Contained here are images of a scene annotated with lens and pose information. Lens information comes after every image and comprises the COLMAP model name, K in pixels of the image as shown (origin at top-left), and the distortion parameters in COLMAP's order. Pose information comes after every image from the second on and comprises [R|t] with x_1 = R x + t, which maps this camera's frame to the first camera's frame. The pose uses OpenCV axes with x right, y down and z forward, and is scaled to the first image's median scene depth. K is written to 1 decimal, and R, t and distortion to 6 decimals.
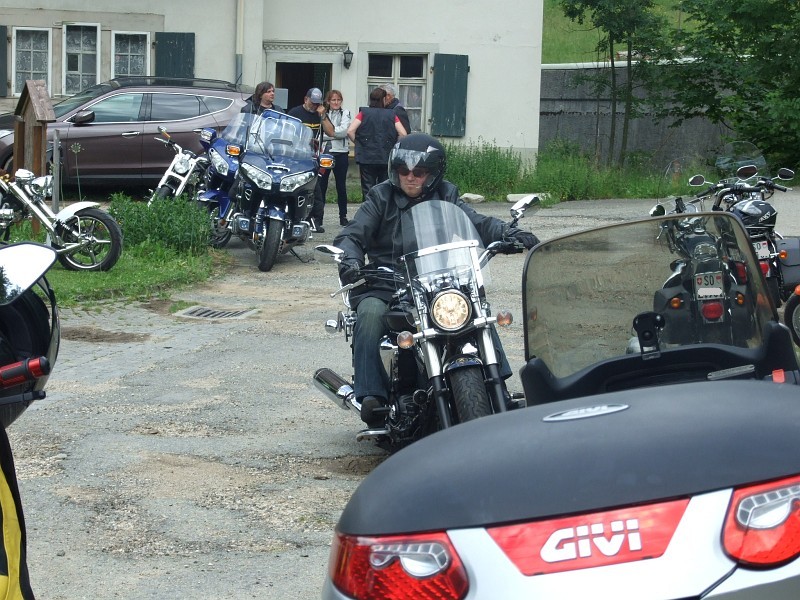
lens RADIAL K [[2229.1, 0, 400.0], [0, 2229.1, 300.0], [0, 0, 1]] dist [0.023368, 1.284470]
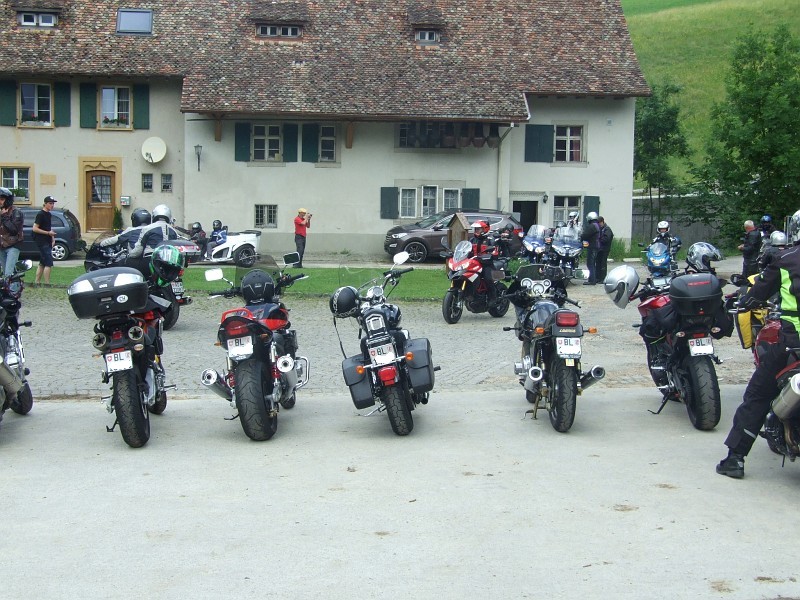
lens RADIAL K [[1255.7, 0, 400.0], [0, 1255.7, 300.0], [0, 0, 1]] dist [-0.050198, -0.006401]
pose [[0.998416, -0.011353, -0.055111, -0.117225], [0.010242, 0.999739, -0.020407, 0.019078], [0.055329, 0.019810, 0.998272, -0.291546]]
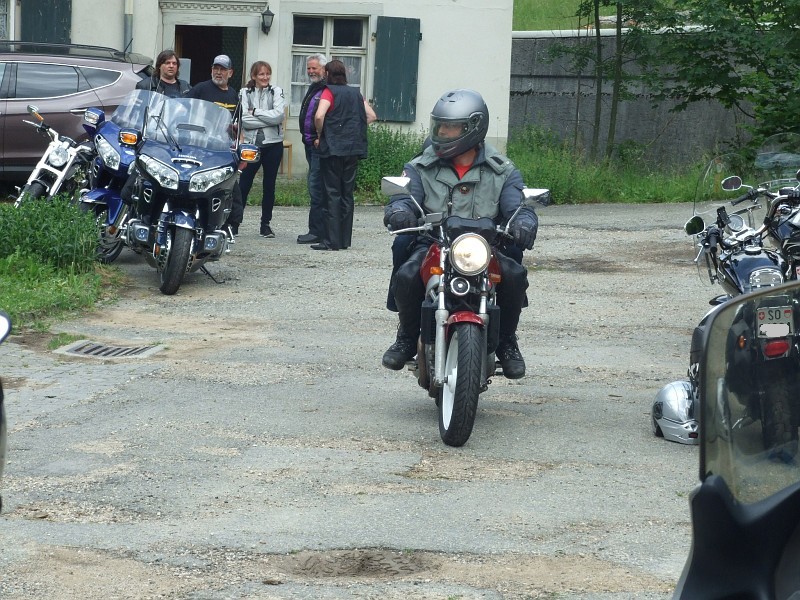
lens RADIAL K [[2782.2, 0, 400.0], [0, 2782.2, 300.0], [0, 0, 1]] dist [0.113036, -0.054197]
pose [[0.999490, 0.007856, 0.030948, -0.007211], [-0.007592, 0.999934, -0.008653, -0.002252], [-0.031014, 0.008413, 0.999484, 0.021338]]
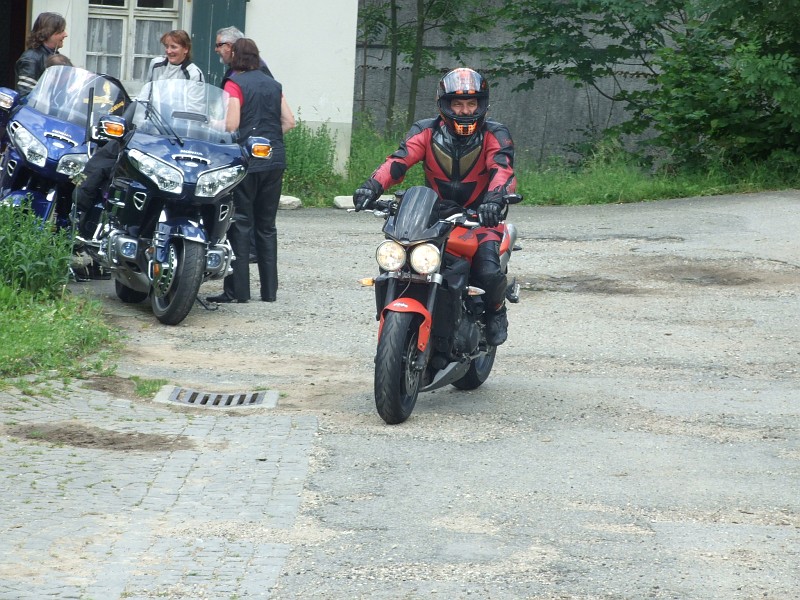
lens RADIAL K [[3455.8, 0, 400.0], [0, 3455.8, 300.0], [0, 0, 1]] dist [0.192257, 3.250514]
pose [[0.984004, 0.005674, 0.178057, -0.119564], [-0.003289, 0.999901, -0.013691, -0.004885], [-0.178117, 0.012886, 0.983925, 0.031208]]
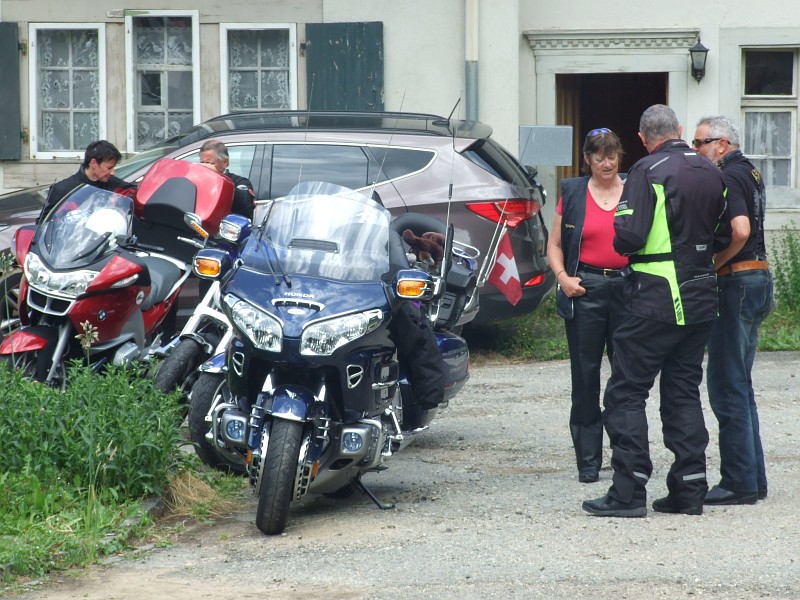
lens RADIAL K [[3793.7, 0, 400.0], [0, 3793.7, 300.0], [0, 0, 1]] dist [0.266310, 0.767133]
pose [[0.983614, -0.024626, -0.178596, 0.072295], [0.015730, 0.998572, -0.051056, -0.014555], [0.179598, 0.047410, 0.982597, 0.179545]]
